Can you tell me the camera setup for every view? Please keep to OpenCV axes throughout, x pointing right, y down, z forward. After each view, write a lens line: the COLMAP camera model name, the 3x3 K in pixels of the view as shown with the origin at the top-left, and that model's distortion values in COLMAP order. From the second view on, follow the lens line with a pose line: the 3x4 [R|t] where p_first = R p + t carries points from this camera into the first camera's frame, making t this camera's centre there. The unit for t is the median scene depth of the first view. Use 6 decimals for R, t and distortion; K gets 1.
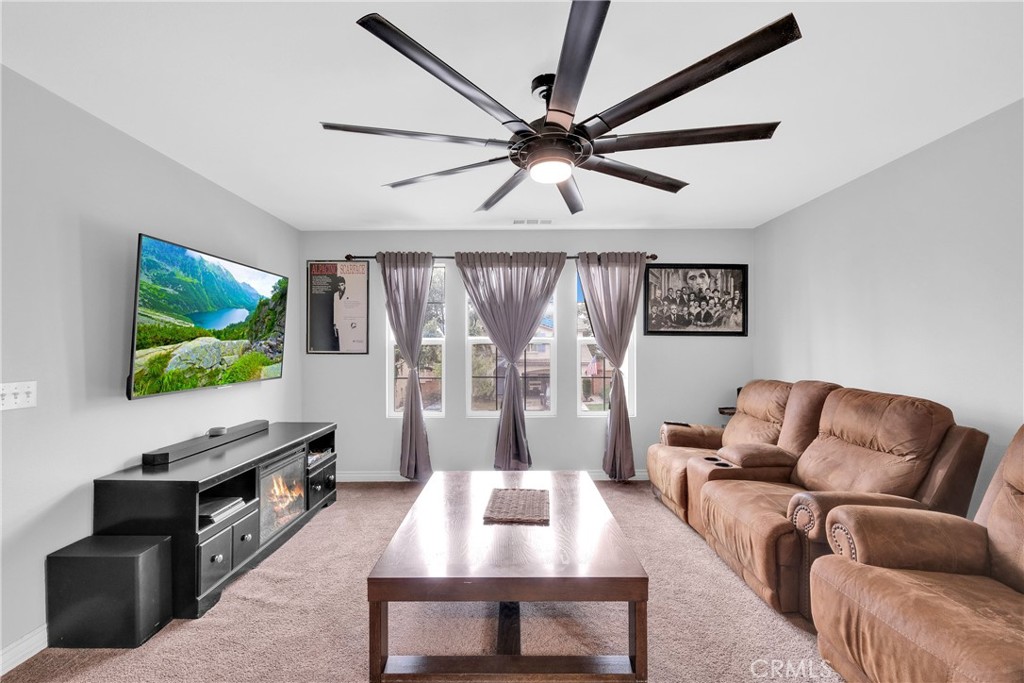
lens RADIAL K [[438.2, 0, 512.8], [0, 438.2, 342.4], [0, 0, 1]] dist [-0.006573, 0.000487]
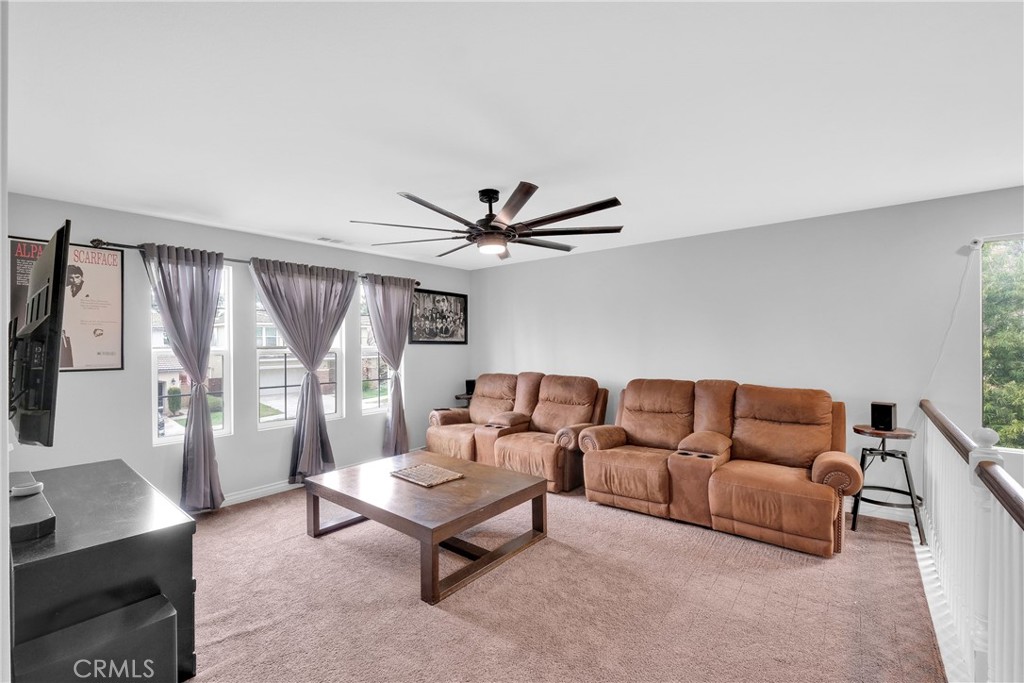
lens RADIAL K [[438.2, 0, 514.2], [0, 438.2, 343.6], [0, 0, 1]] dist [-0.006573, 0.000487]
pose [[0.626270, -0.002997, 0.779601, -0.500985], [0.000586, 0.999994, 0.003373, -0.021912], [-0.779606, -0.001656, 0.626268, -0.029656]]
